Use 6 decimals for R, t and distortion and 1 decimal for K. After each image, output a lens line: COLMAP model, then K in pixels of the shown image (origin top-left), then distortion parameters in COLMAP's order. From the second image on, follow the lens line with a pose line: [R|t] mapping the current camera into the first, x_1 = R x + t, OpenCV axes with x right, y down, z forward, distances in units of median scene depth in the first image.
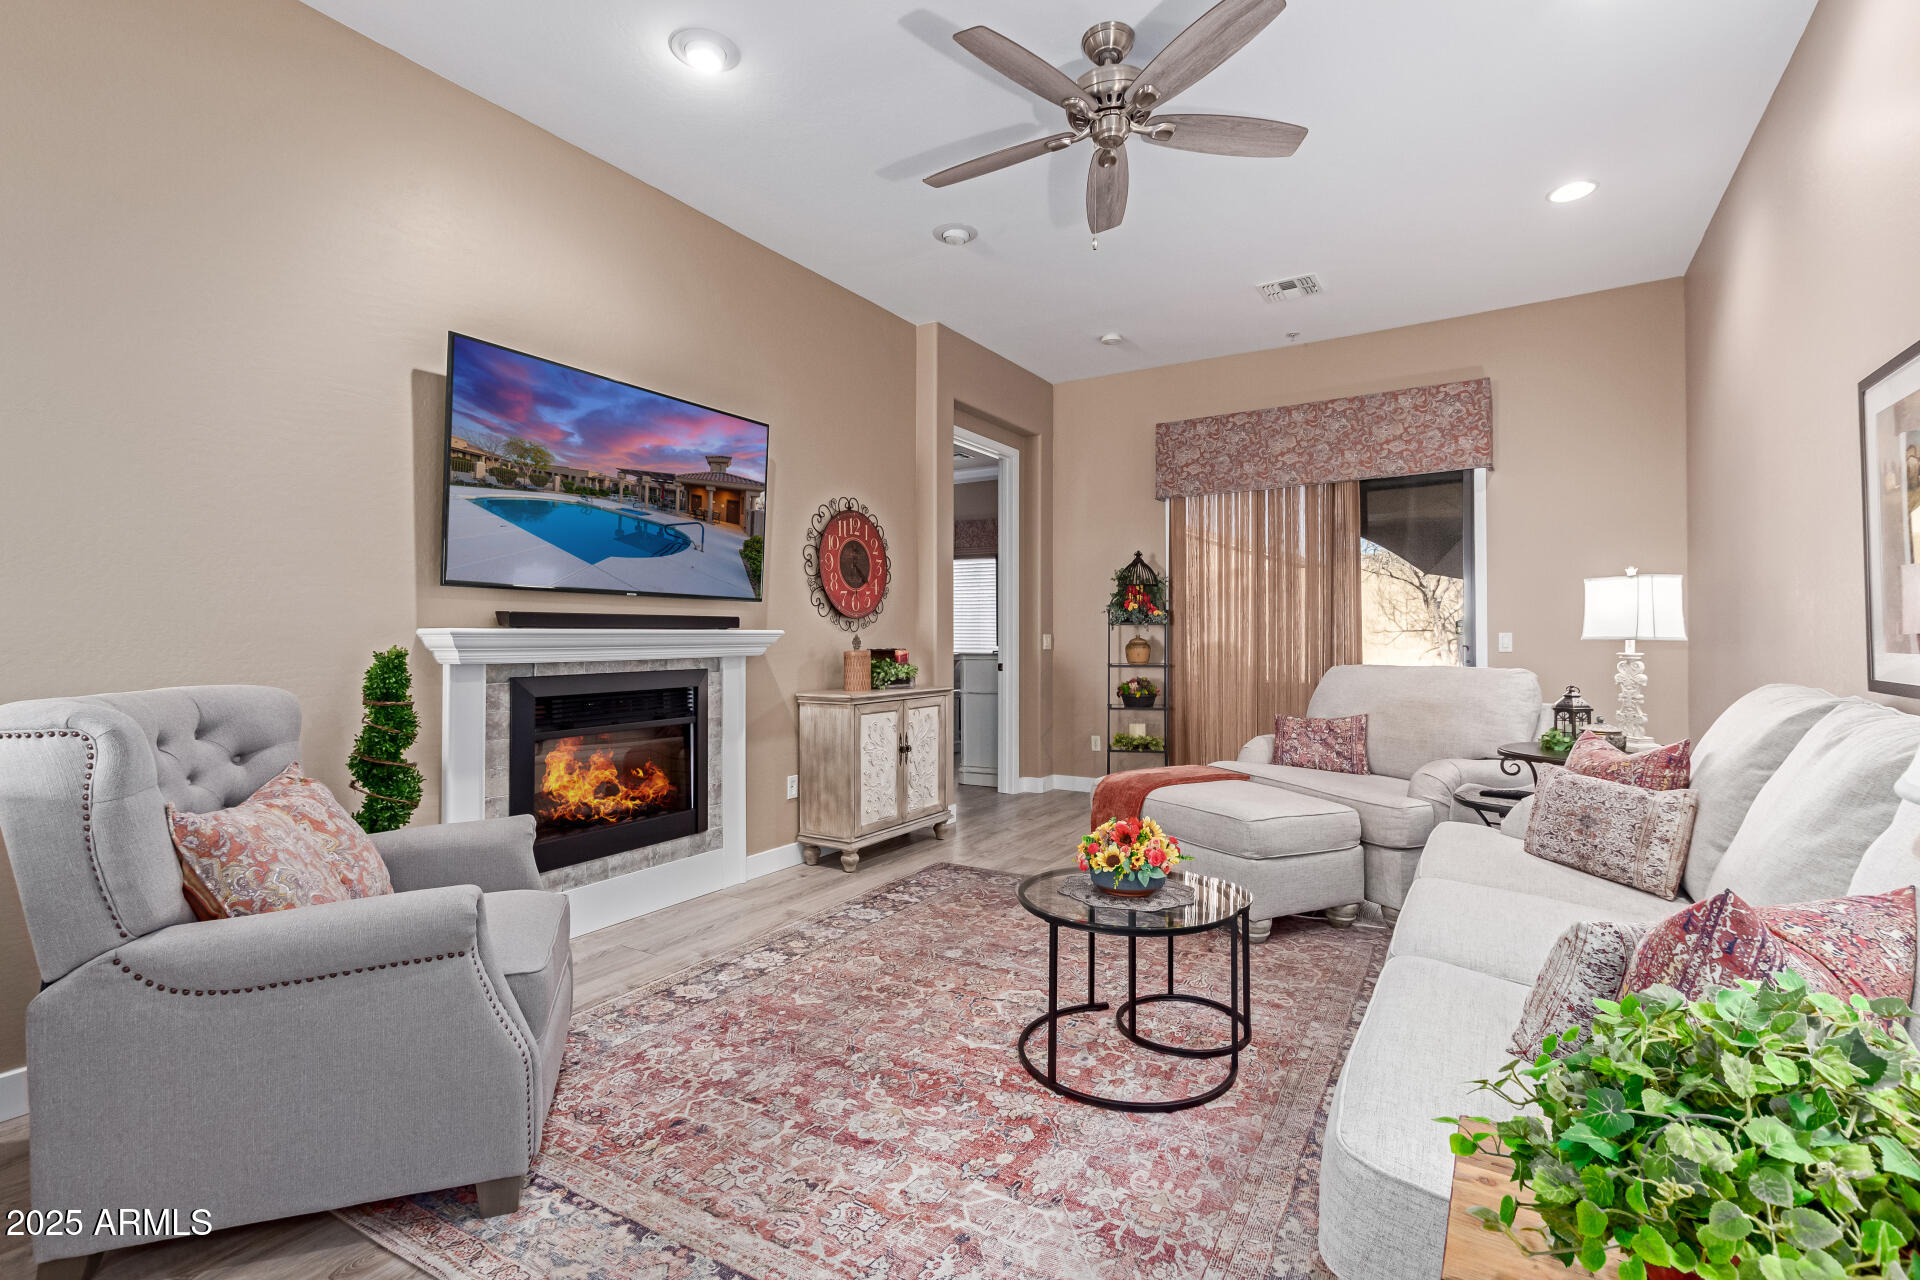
lens RADIAL K [[872.3, 0, 973.5], [0, 872.3, 638.0], [0, 0, 1]] dist [0.013072, -0.006049]
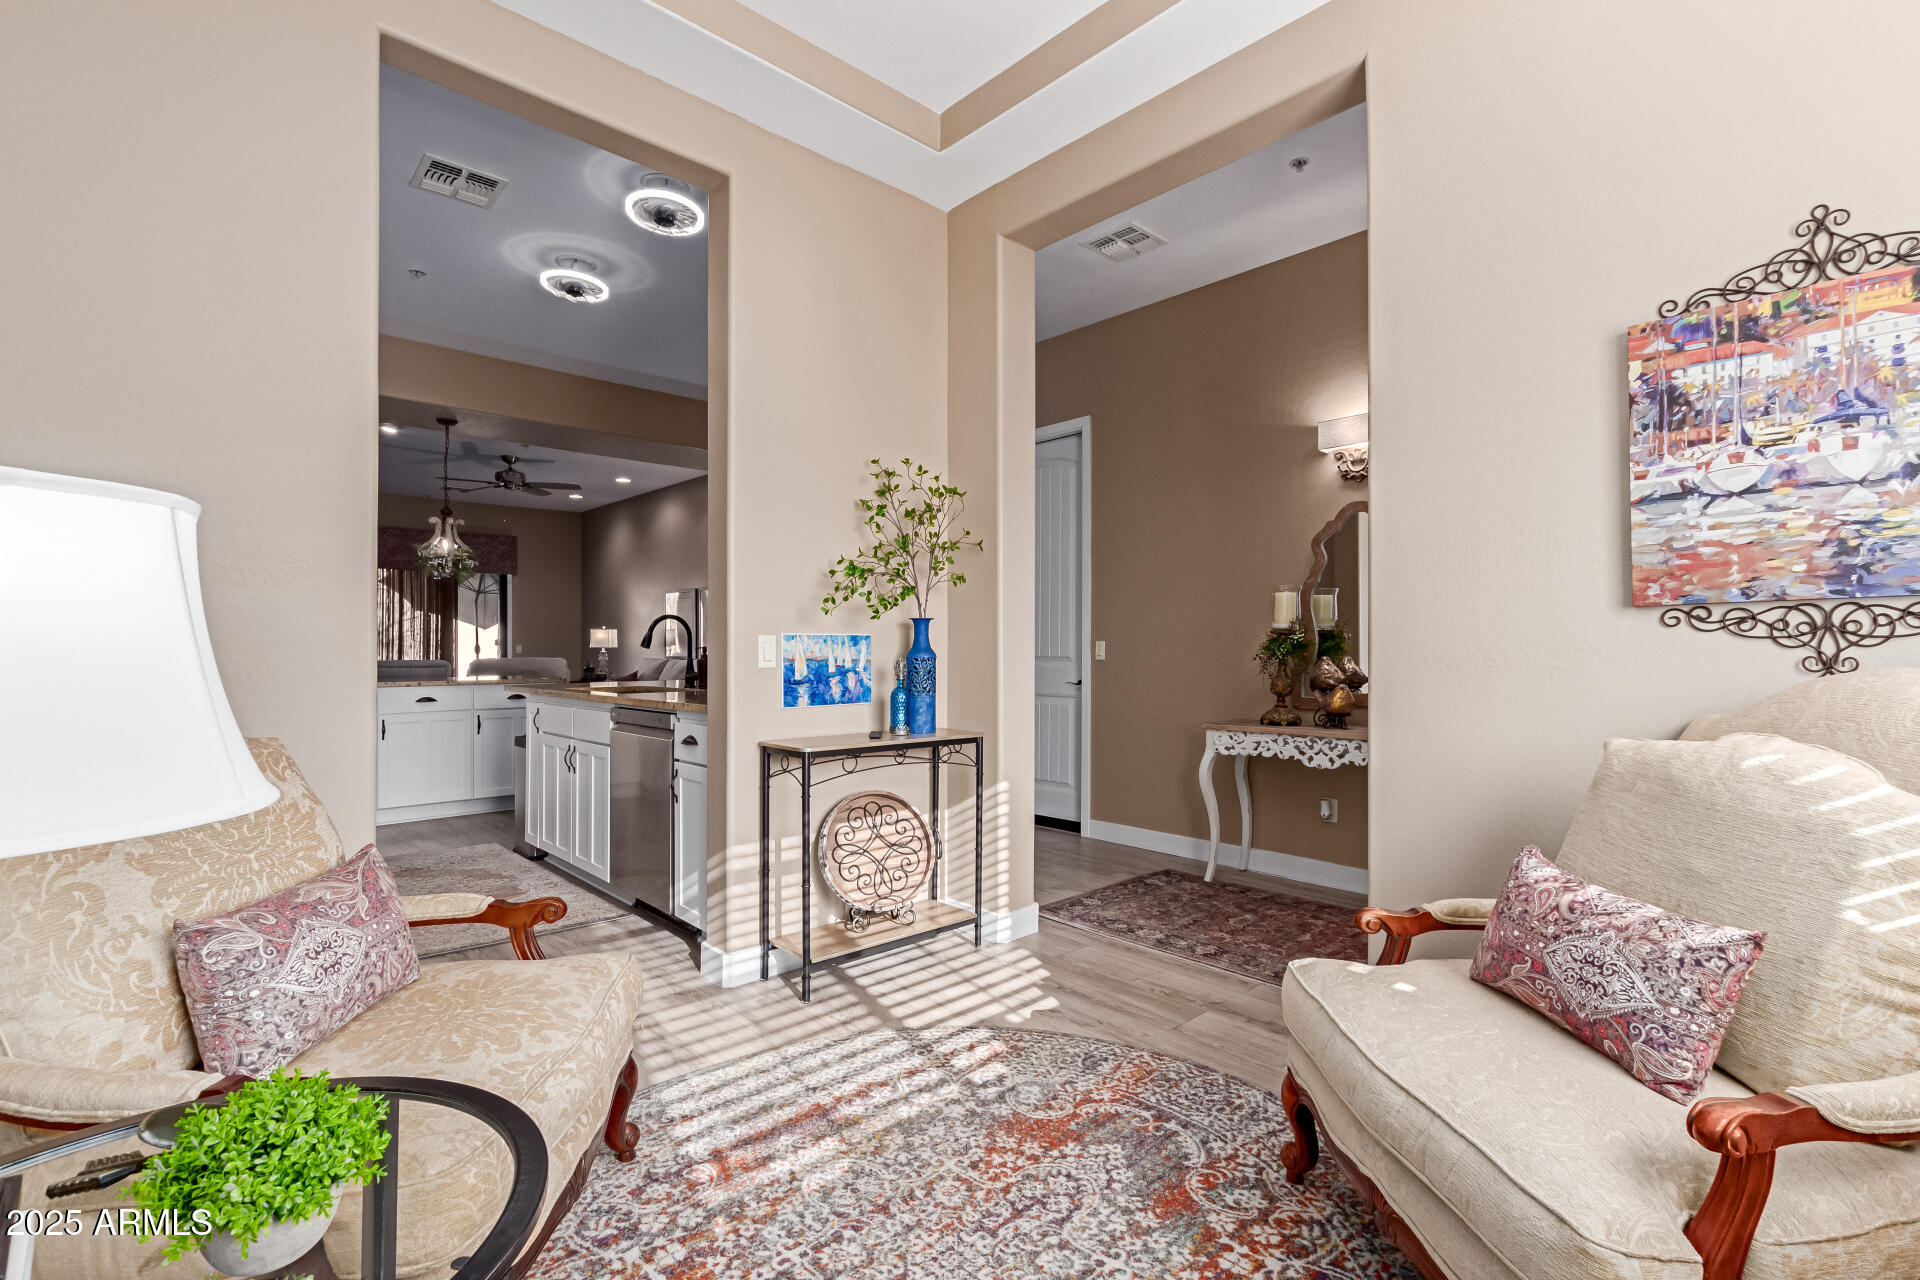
lens RADIAL K [[872.3, 0, 963.9], [0, 872.3, 622.9], [0, 0, 1]] dist [0.013072, -0.006049]
pose [[0.267652, 0.024907, 0.963194, -1.986107], [0.001766, 0.999651, -0.026341, -0.001595], [-0.963514, 0.008751, 0.267514, -1.158508]]
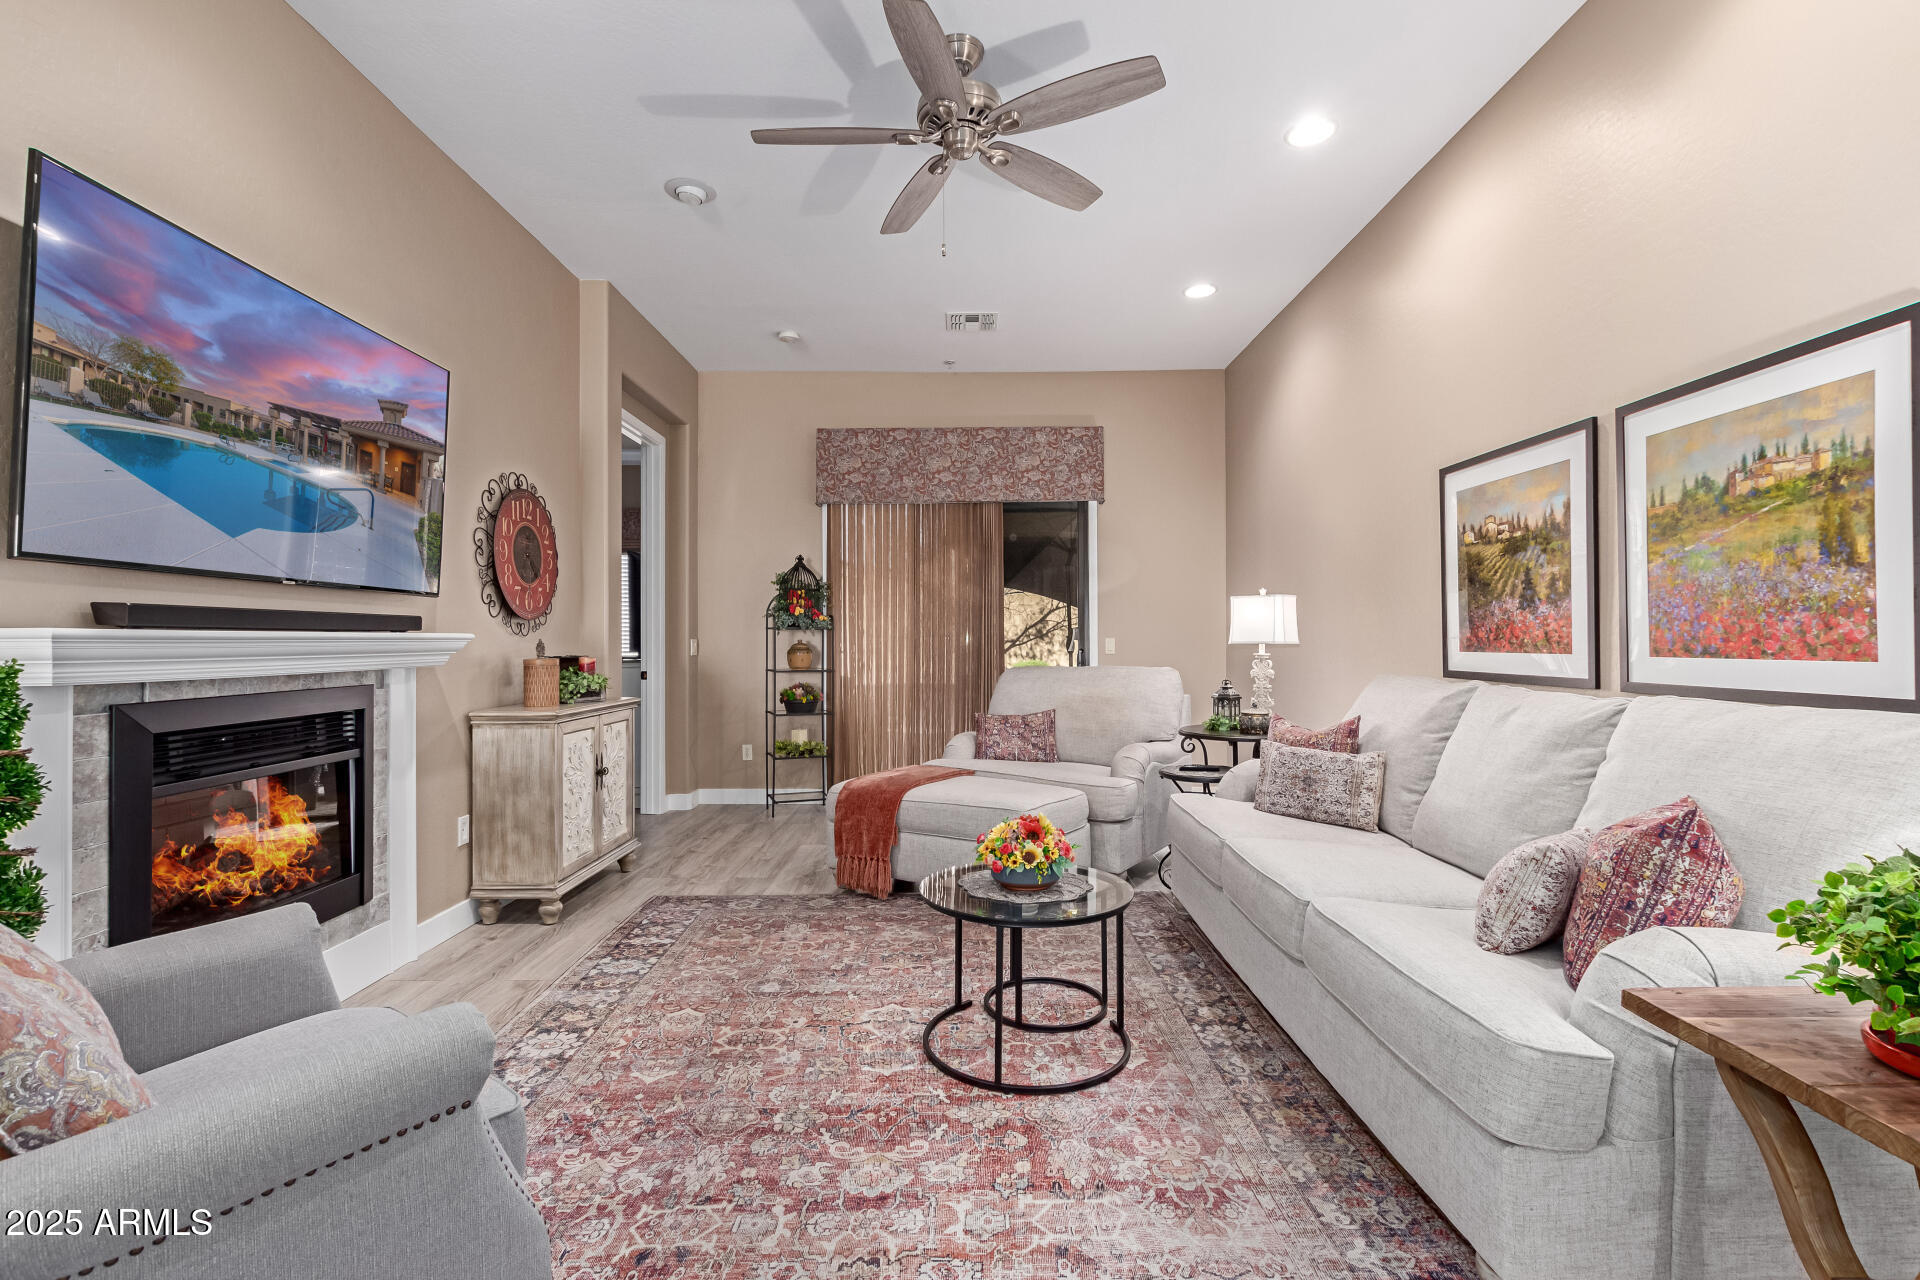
lens RADIAL K [[872.3, 0, 961.2], [0, 872.3, 648.4], [0, 0, 1]] dist [0.013072, -0.006049]
pose [[0.854029, -0.004737, 0.520204, -0.300130], [0.001454, 0.999976, 0.006718, -0.000145], [-0.520223, -0.004982, 0.854016, 0.106246]]
